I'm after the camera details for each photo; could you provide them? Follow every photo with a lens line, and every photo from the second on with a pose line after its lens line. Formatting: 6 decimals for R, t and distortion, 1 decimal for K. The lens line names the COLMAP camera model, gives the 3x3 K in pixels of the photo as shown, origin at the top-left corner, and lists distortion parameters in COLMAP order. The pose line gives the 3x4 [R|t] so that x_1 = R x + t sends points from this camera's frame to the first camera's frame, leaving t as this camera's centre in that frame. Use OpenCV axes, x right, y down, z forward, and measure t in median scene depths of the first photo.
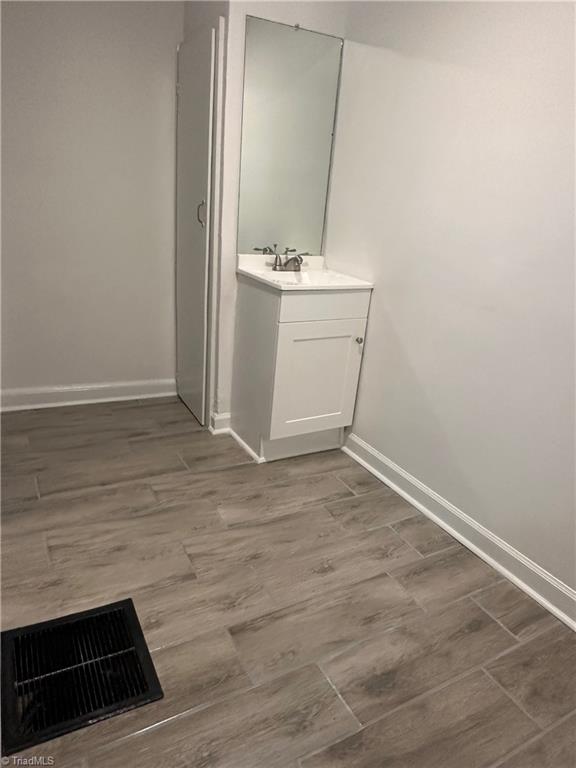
lens RADIAL K [[513.4, 0, 283.0], [0, 513.4, 383.0], [0, 0, 1]] dist [-0.000911, -0.001461]
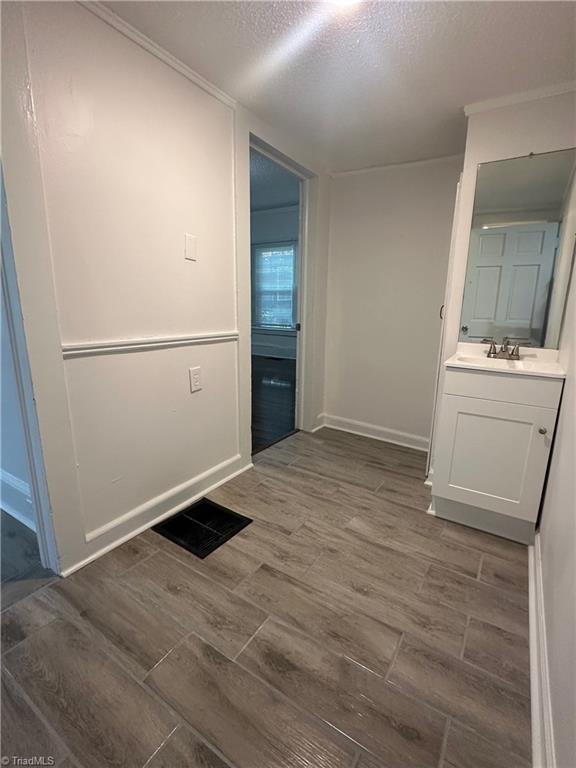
lens RADIAL K [[368.2, 0, 285.9], [0, 368.2, 383.2], [0, 0, 1]] dist [-0.002923, -0.000134]
pose [[0.471545, 0.117624, -0.873962, 0.667687], [-0.297659, 0.954130, -0.032188, -0.004445], [0.830087, 0.275321, 0.484927, 0.329645]]
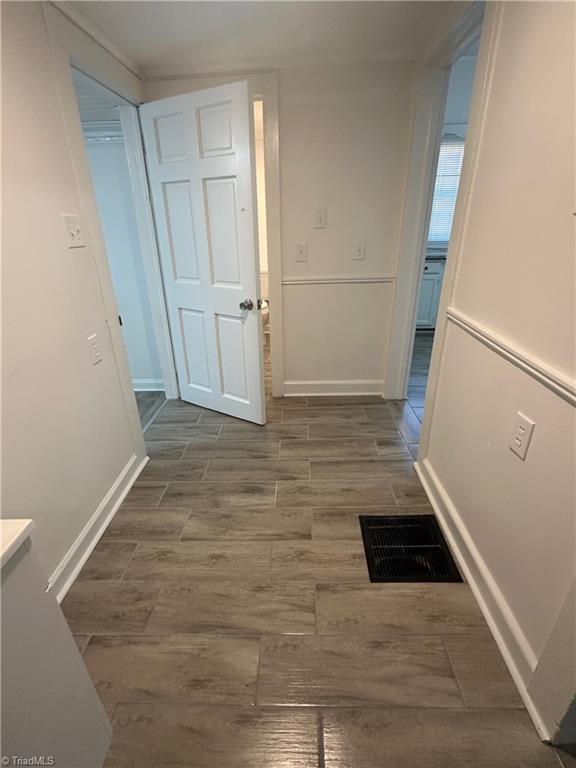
lens RADIAL K [[368.2, 0, 285.7], [0, 368.2, 383.5], [0, 0, 1]] dist [-0.002923, -0.000134]
pose [[-0.855355, -0.261552, 0.447167, -0.346922], [0.146251, 0.706154, 0.692790, -0.528414], [-0.496969, 0.657980, -0.565760, 1.139736]]
